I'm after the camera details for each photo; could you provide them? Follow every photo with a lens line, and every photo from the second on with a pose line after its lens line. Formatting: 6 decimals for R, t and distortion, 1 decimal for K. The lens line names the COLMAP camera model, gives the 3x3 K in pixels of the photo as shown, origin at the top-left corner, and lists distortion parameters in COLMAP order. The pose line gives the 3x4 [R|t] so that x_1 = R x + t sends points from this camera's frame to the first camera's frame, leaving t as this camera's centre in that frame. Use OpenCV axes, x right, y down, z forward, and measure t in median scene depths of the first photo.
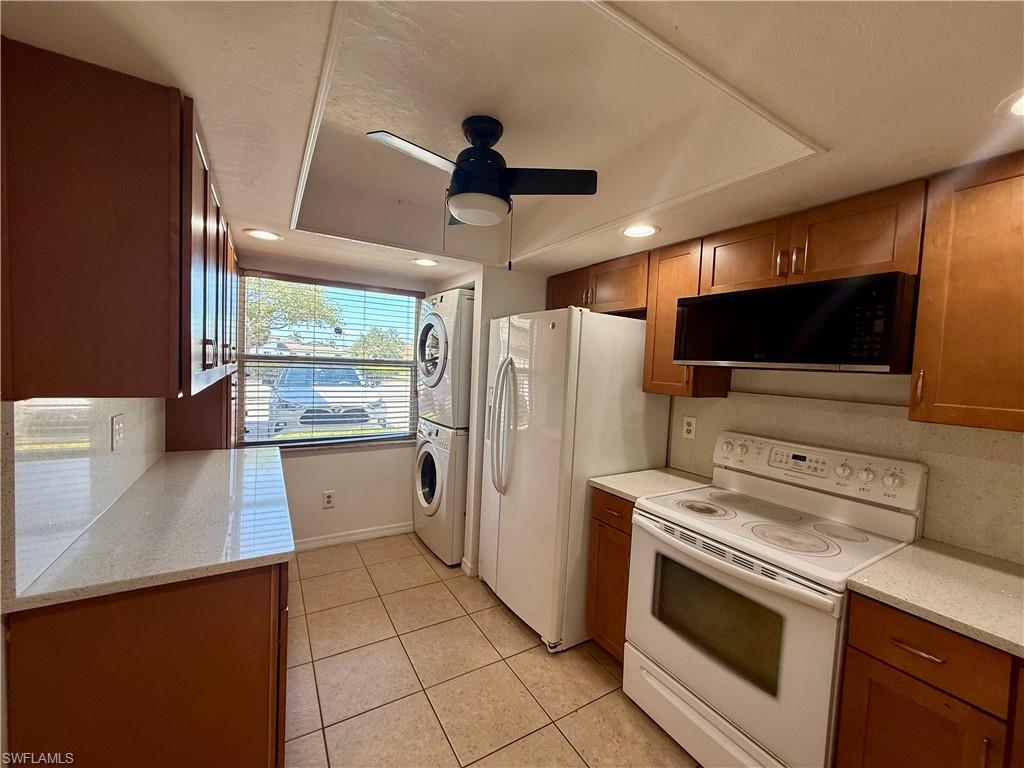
lens RADIAL K [[406.6, 0, 512.0], [0, 406.6, 384.0], [0, 0, 1]] dist [-0.007435, -0.000141]
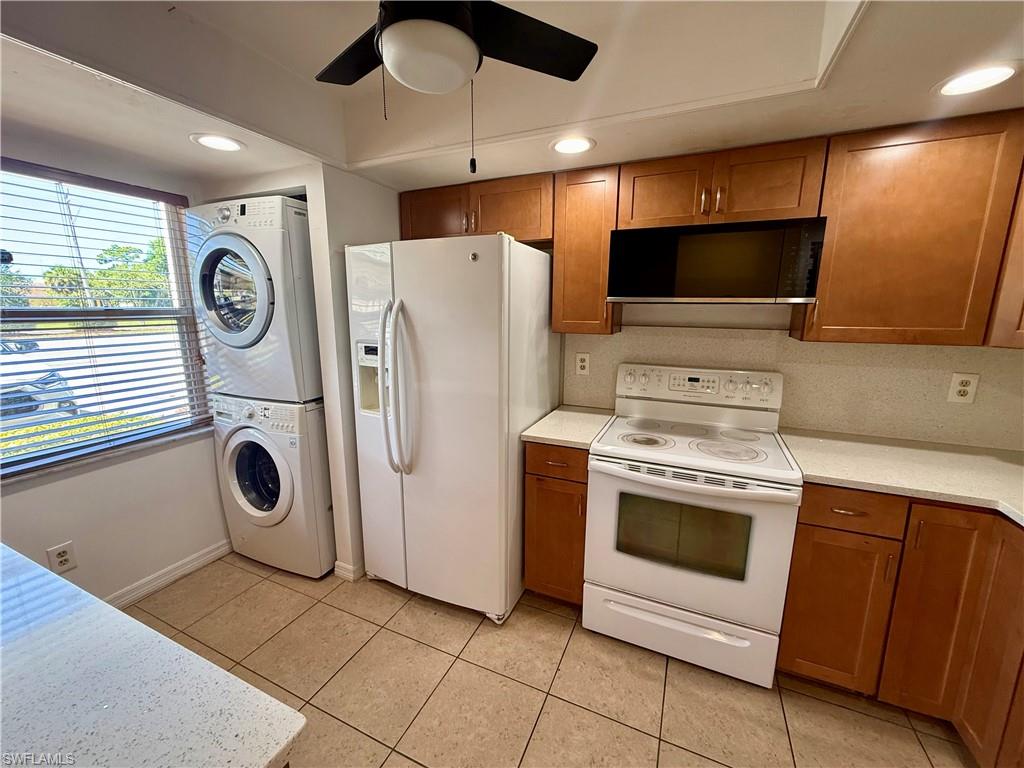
lens RADIAL K [[408.1, 0, 512.0], [0, 408.1, 384.0], [0, 0, 1]] dist [-0.001885, 0.000234]
pose [[0.822829, -0.146742, 0.549017, -0.346470], [0.060019, 0.983123, 0.172818, -0.037750], [-0.565111, -0.109249, 0.817750, 0.316980]]
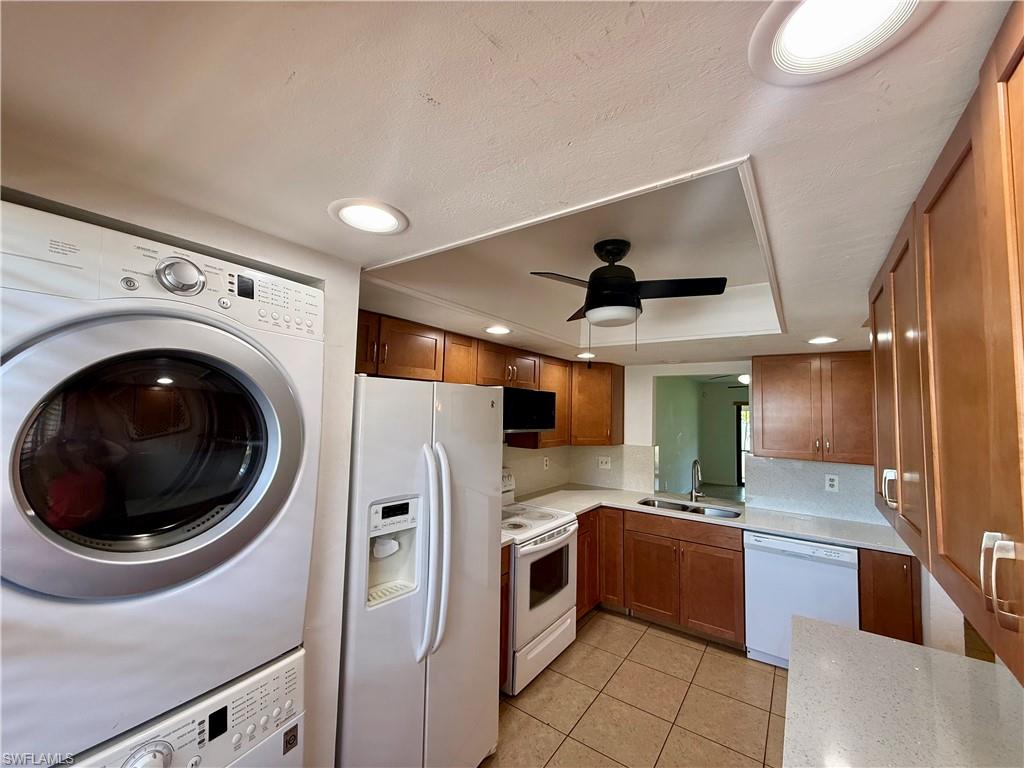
lens RADIAL K [[408.1, 0, 512.0], [0, 408.1, 384.0], [0, 0, 1]] dist [-0.001885, 0.000234]
pose [[-0.393213, 0.006472, 0.919424, -0.888969], [0.002601, 0.999979, -0.005927, -0.207451], [-0.919444, 0.000061, -0.393222, 1.491567]]
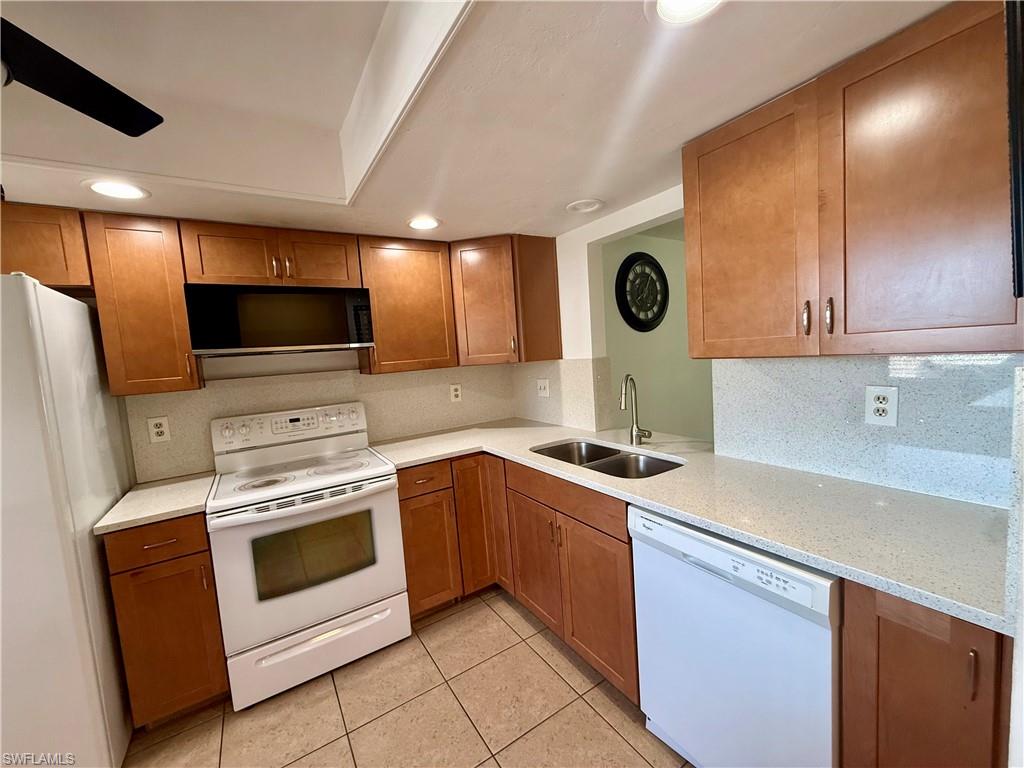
lens RADIAL K [[408.1, 0, 512.0], [0, 408.1, 384.0], [0, 0, 1]] dist [-0.001885, 0.000234]
pose [[-0.029267, -0.124515, 0.991786, -0.556500], [0.116610, 0.985011, 0.127106, -0.015740], [-0.992746, 0.119372, -0.014308, 0.298194]]
